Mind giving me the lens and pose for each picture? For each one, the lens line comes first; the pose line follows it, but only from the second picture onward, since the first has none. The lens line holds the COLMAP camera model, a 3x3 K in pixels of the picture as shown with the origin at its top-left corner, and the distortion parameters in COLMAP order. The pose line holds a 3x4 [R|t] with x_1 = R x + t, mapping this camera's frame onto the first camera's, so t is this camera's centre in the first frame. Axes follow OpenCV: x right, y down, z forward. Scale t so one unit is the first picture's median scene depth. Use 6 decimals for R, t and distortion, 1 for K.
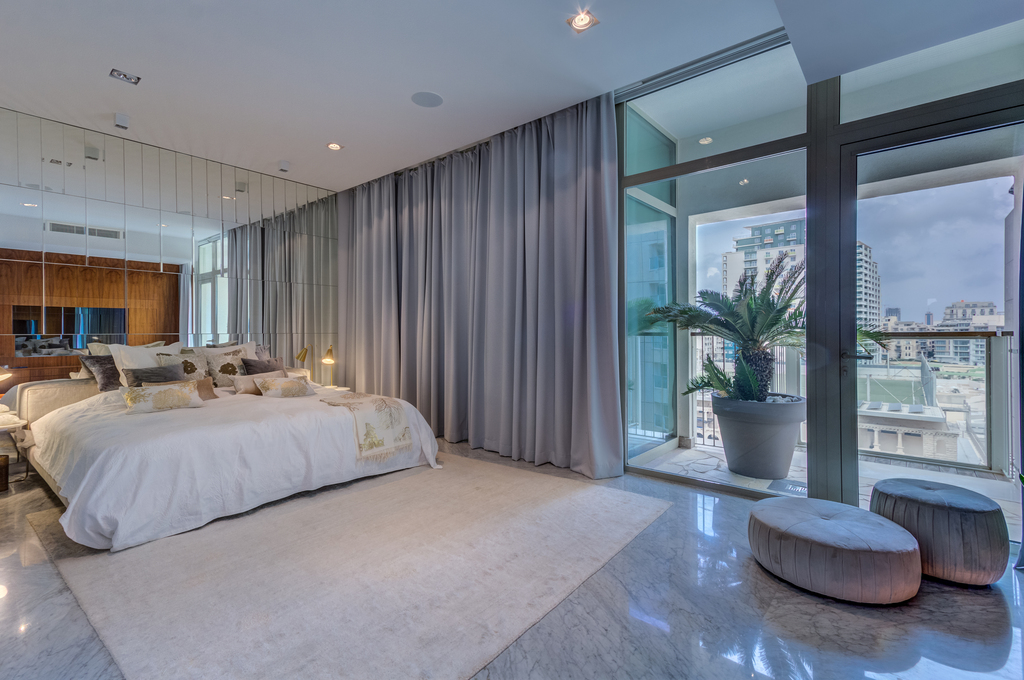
lens RADIAL K [[478.3, 0, 509.0], [0, 478.3, 331.9], [0, 0, 1]] dist [0.000568, -0.000057]
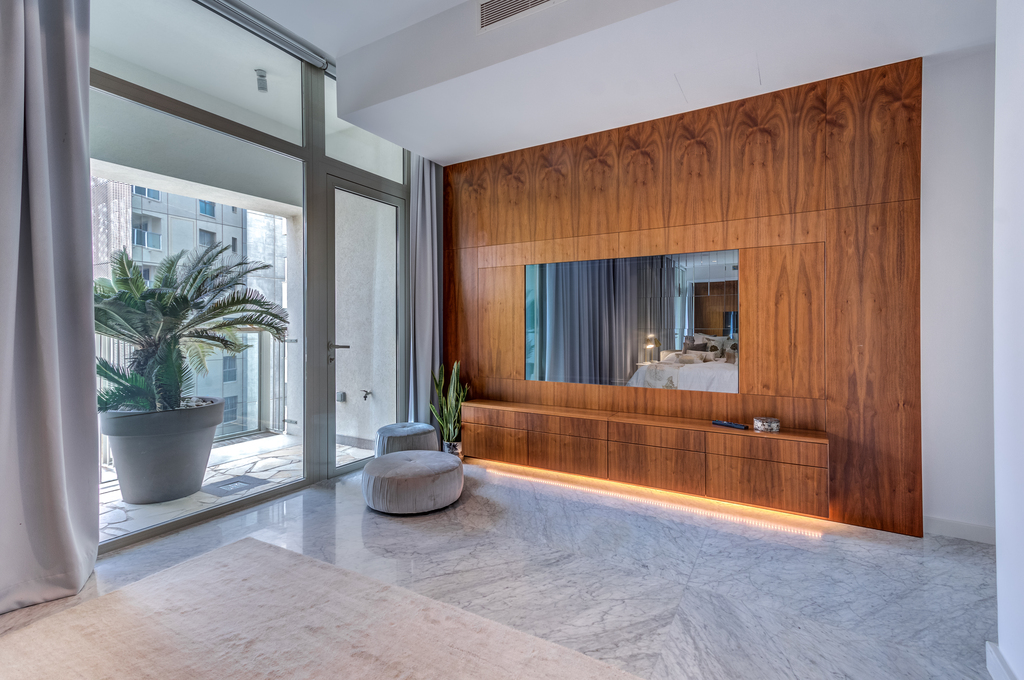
lens RADIAL K [[478.3, 0, 509.0], [0, 478.3, 331.9], [0, 0, 1]] dist [0.000568, -0.000057]
pose [[-0.185478, -0.011108, 0.982586, -1.048144], [0.004075, 0.999919, 0.012073, -0.001461], [-0.982640, 0.006243, -0.185418, 1.381537]]
